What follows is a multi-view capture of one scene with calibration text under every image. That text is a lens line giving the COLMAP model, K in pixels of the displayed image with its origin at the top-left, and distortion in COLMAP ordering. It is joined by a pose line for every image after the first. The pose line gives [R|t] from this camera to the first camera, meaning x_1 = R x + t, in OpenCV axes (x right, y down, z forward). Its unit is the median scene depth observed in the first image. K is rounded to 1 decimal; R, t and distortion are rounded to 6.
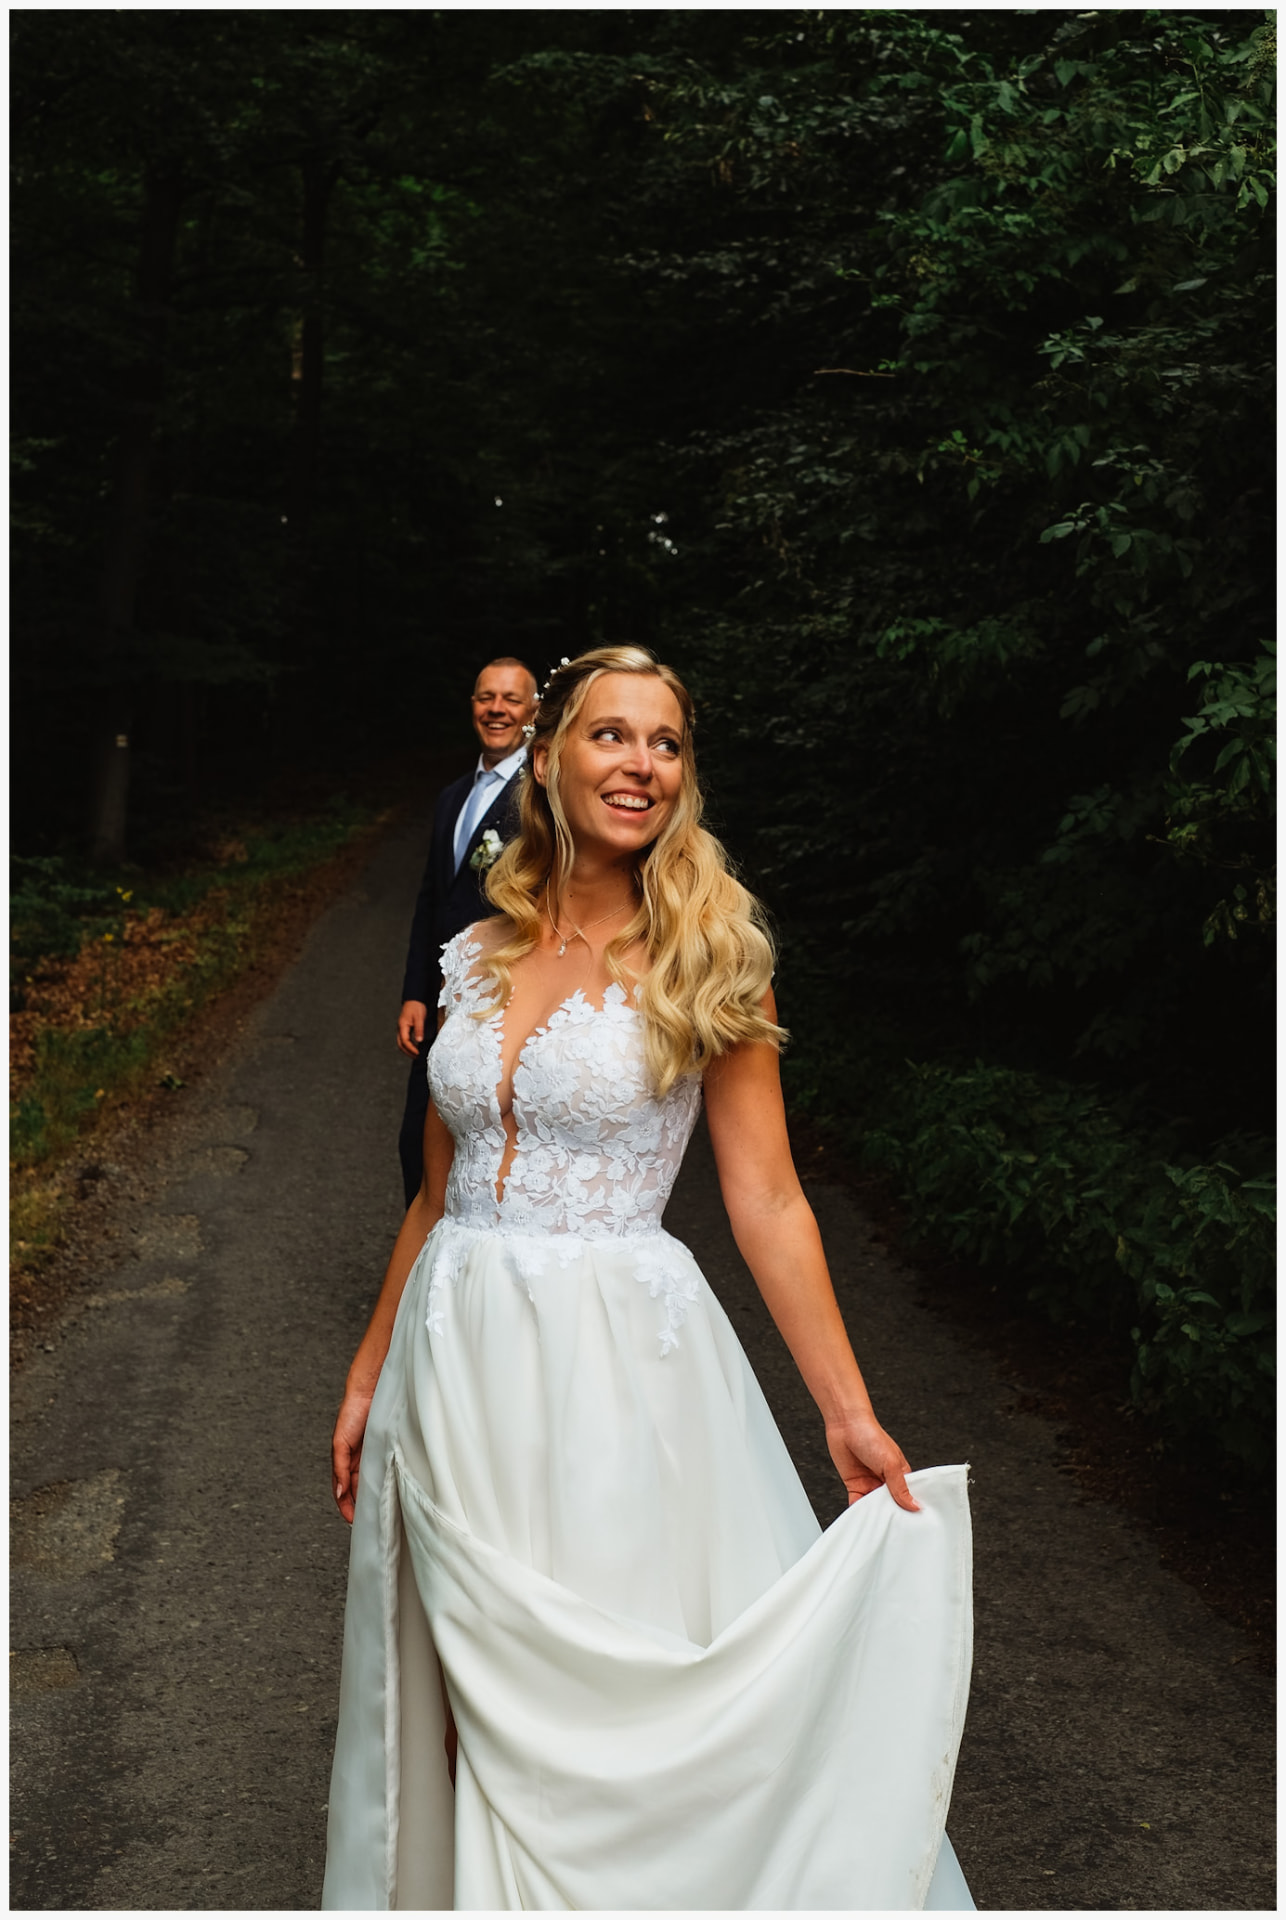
lens RADIAL K [[3163.9, 0, 641.2], [0, 3163.9, 962.7], [0, 0, 1]] dist [-0.052230, 0.000000]
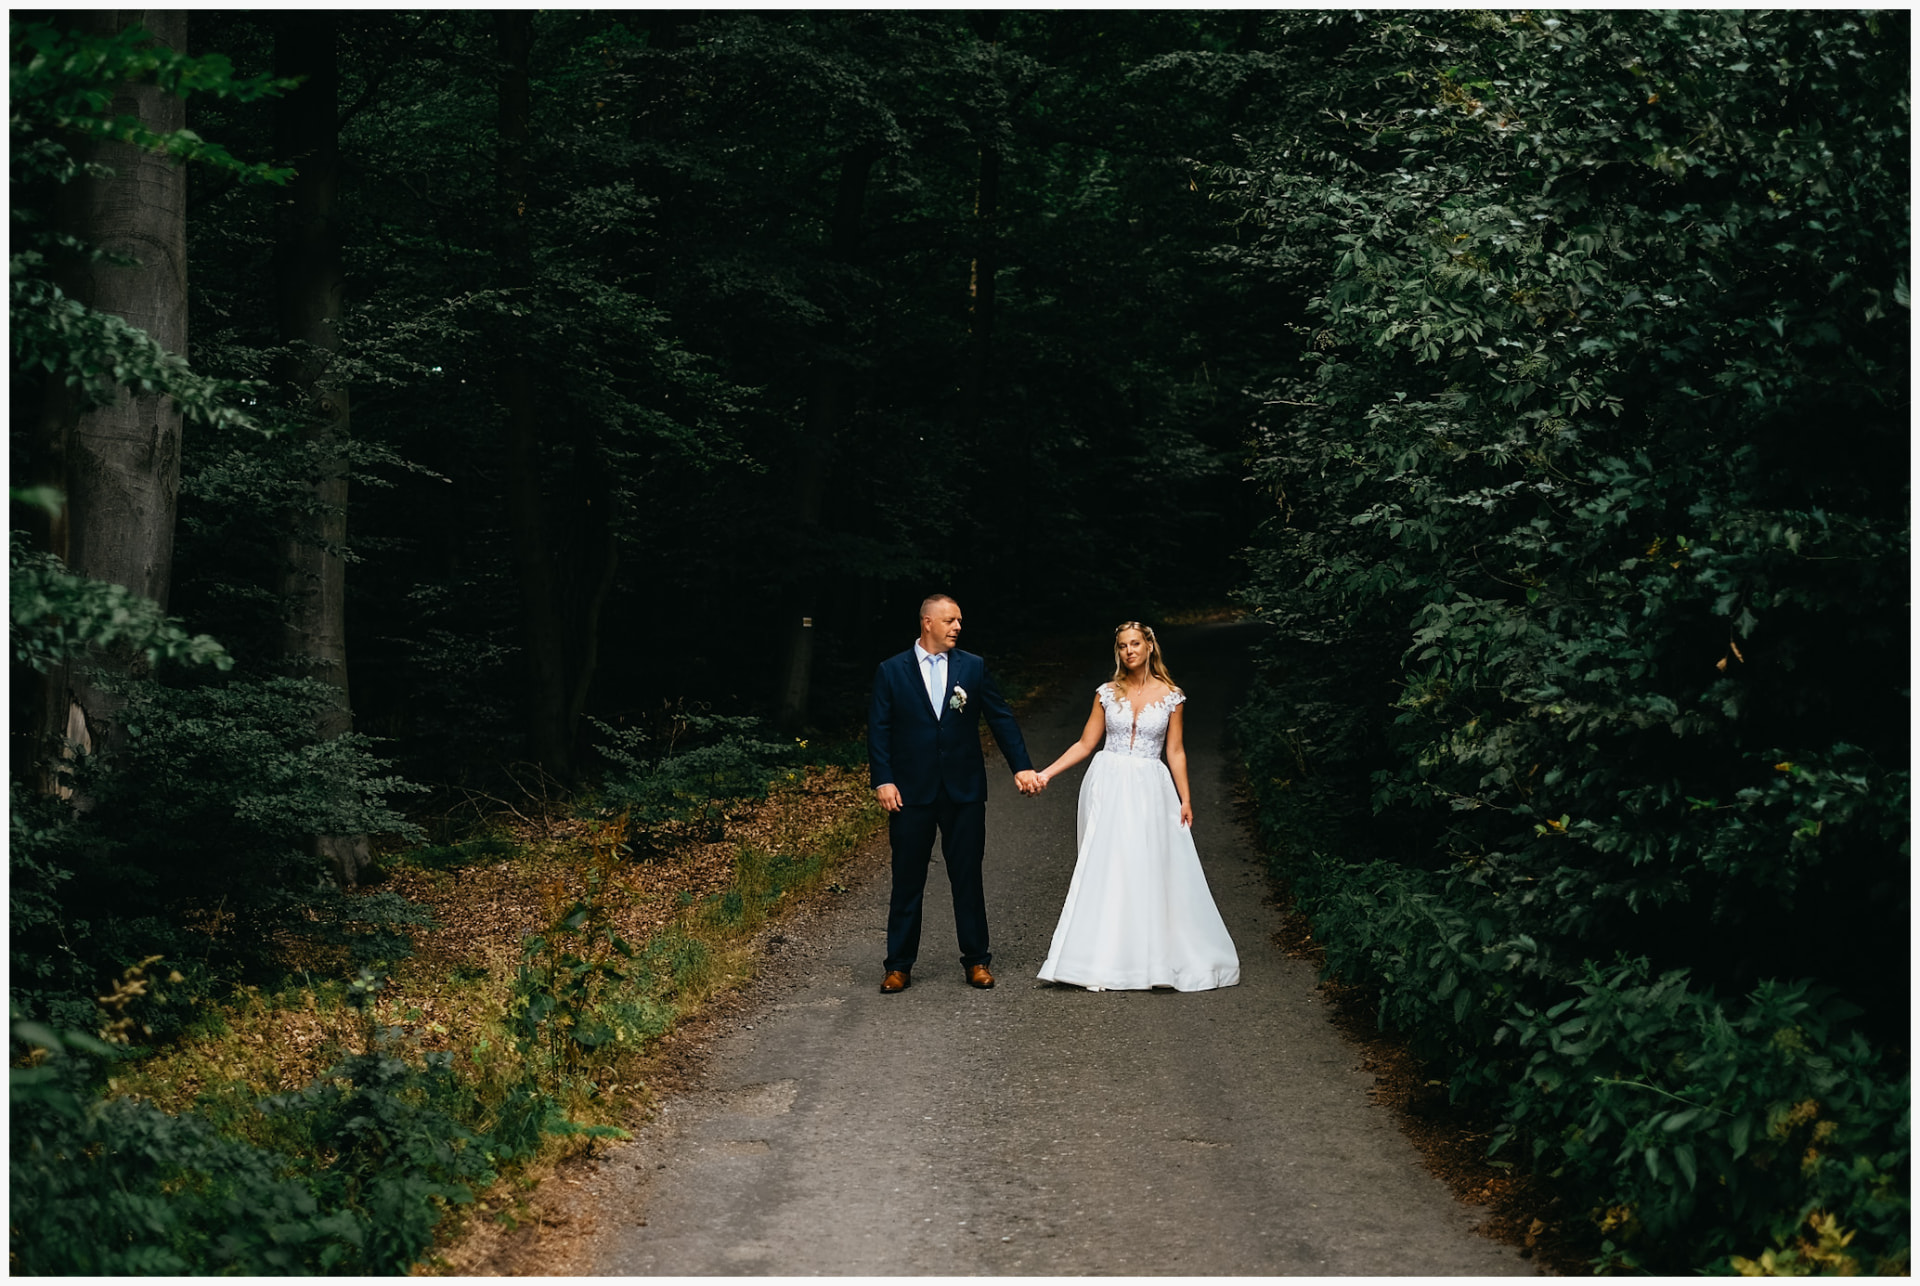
lens RADIAL K [[3163.9, 0, 960.9], [0, 3163.9, 642.4], [0, 0, 1]] dist [-0.052230, 0.000000]
pose [[0.993375, 0.018922, -0.113353, 0.054843], [-0.026110, 0.997718, -0.062265, 0.018747], [0.111916, 0.064812, 0.991602, -0.338493]]
